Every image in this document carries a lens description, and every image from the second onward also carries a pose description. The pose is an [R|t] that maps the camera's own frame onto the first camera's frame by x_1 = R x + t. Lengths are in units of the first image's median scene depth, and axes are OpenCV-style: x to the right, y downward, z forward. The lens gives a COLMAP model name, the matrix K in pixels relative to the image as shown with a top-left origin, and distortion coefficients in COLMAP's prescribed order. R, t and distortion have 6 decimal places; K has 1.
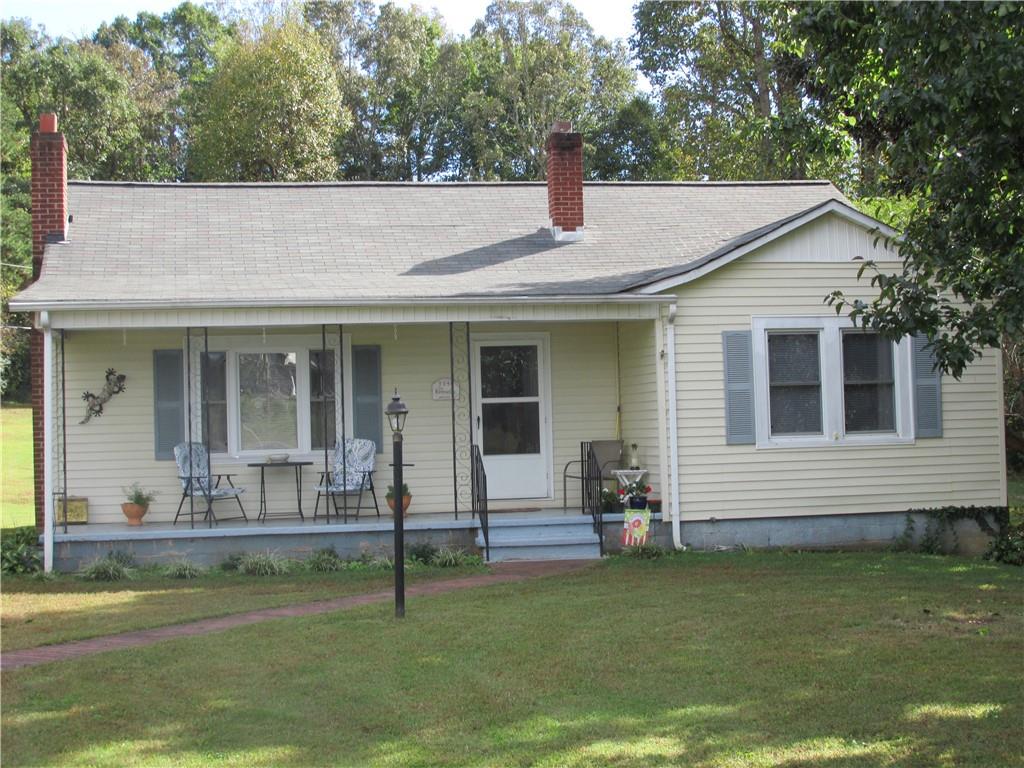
lens RADIAL K [[1703.4, 0, 512.0], [0, 1703.4, 384.0], [0, 0, 1]] dist [-0.124353, 0.190410]
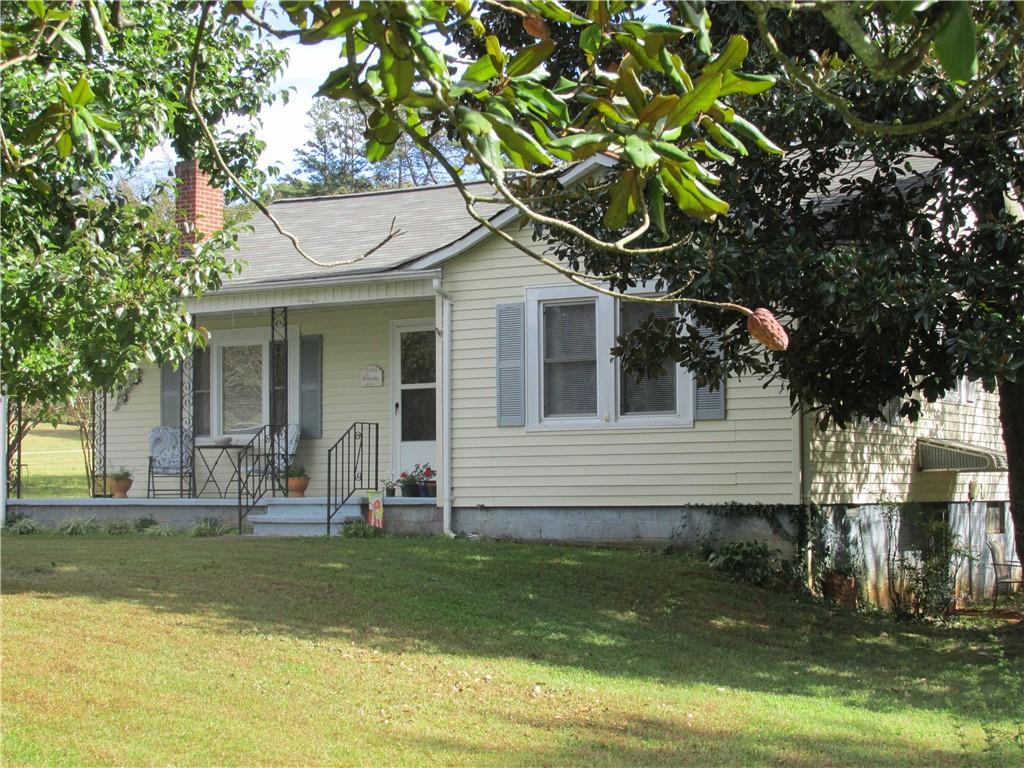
lens RADIAL K [[1853.4, 0, 512.0], [0, 1853.4, 384.0], [0, 0, 1]] dist [-0.122612, -0.061570]
pose [[0.741158, -0.017672, -0.671098, 0.798639], [0.001809, 0.999702, -0.024326, 0.036401], [0.671328, 0.016815, 0.740969, 0.249875]]
